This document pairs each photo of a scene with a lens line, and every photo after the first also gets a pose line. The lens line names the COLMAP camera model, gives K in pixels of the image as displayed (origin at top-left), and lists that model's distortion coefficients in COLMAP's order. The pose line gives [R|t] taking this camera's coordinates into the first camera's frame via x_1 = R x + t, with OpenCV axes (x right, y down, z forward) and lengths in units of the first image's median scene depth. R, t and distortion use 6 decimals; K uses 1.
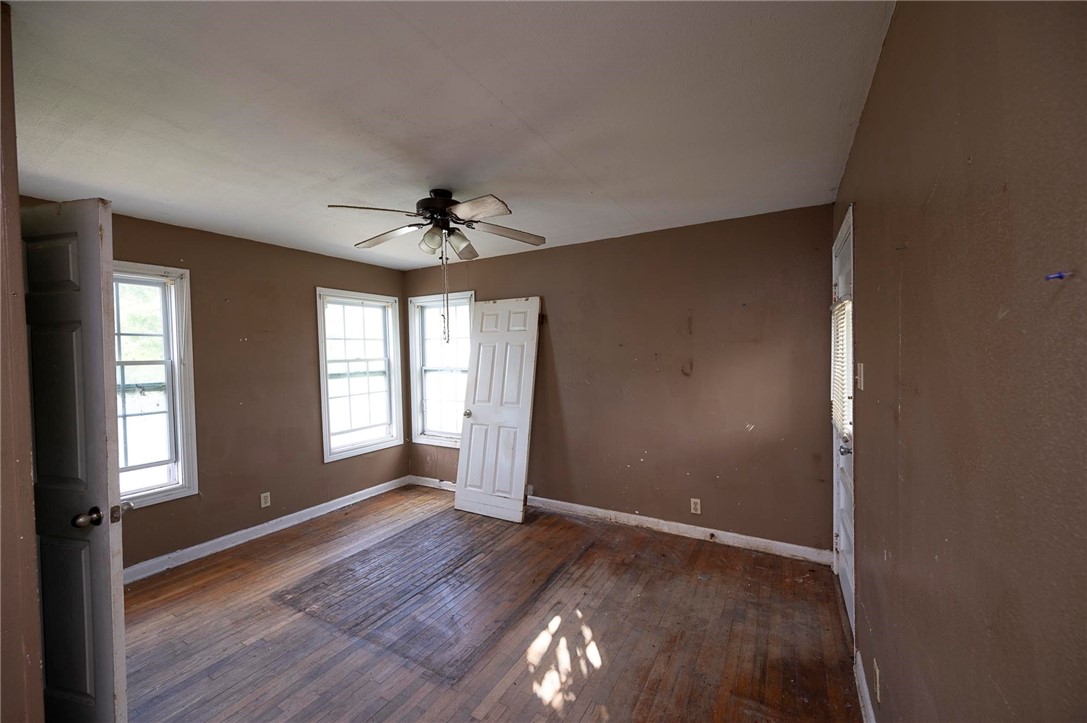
lens RADIAL K [[424.1, 0, 541.6], [0, 424.1, 364.3], [0, 0, 1]] dist [-0.001558, -0.000161]
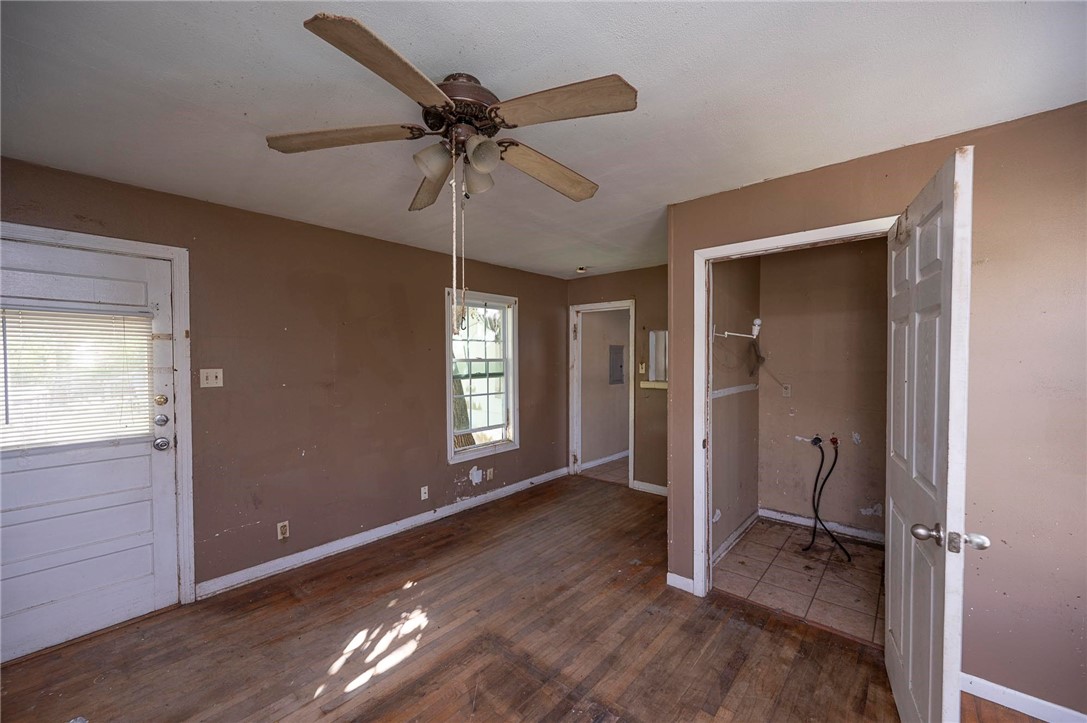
lens RADIAL K [[424.1, 0, 537.2], [0, 424.1, 363.9], [0, 0, 1]] dist [-0.001558, -0.000161]
pose [[-0.978265, 0.022678, 0.206112, -0.522678], [0.030420, 0.998943, 0.034467, -0.029868], [-0.205113, 0.039988, -0.977921, 1.810148]]
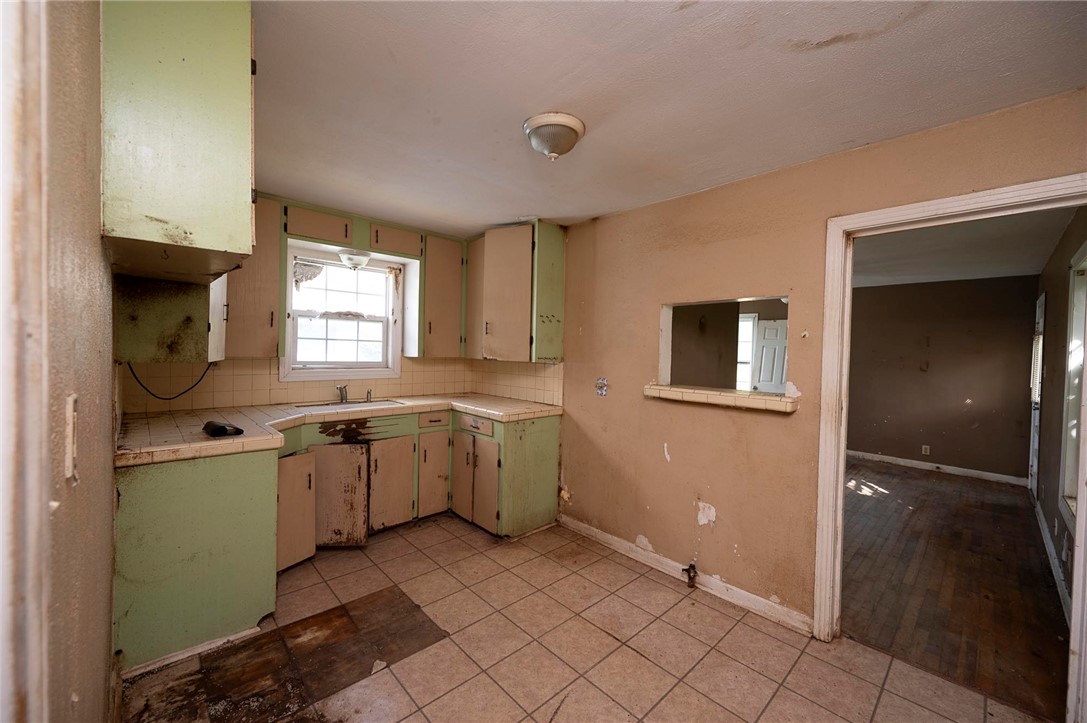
lens RADIAL K [[424.1, 0, 541.8], [0, 424.1, 356.7], [0, 0, 1]] dist [-0.001558, -0.000161]
pose [[0.956073, 0.051429, -0.288581, -0.930102], [-0.054713, 0.998497, -0.003318, 0.085930], [0.287977, 0.018961, 0.957450, -1.555332]]
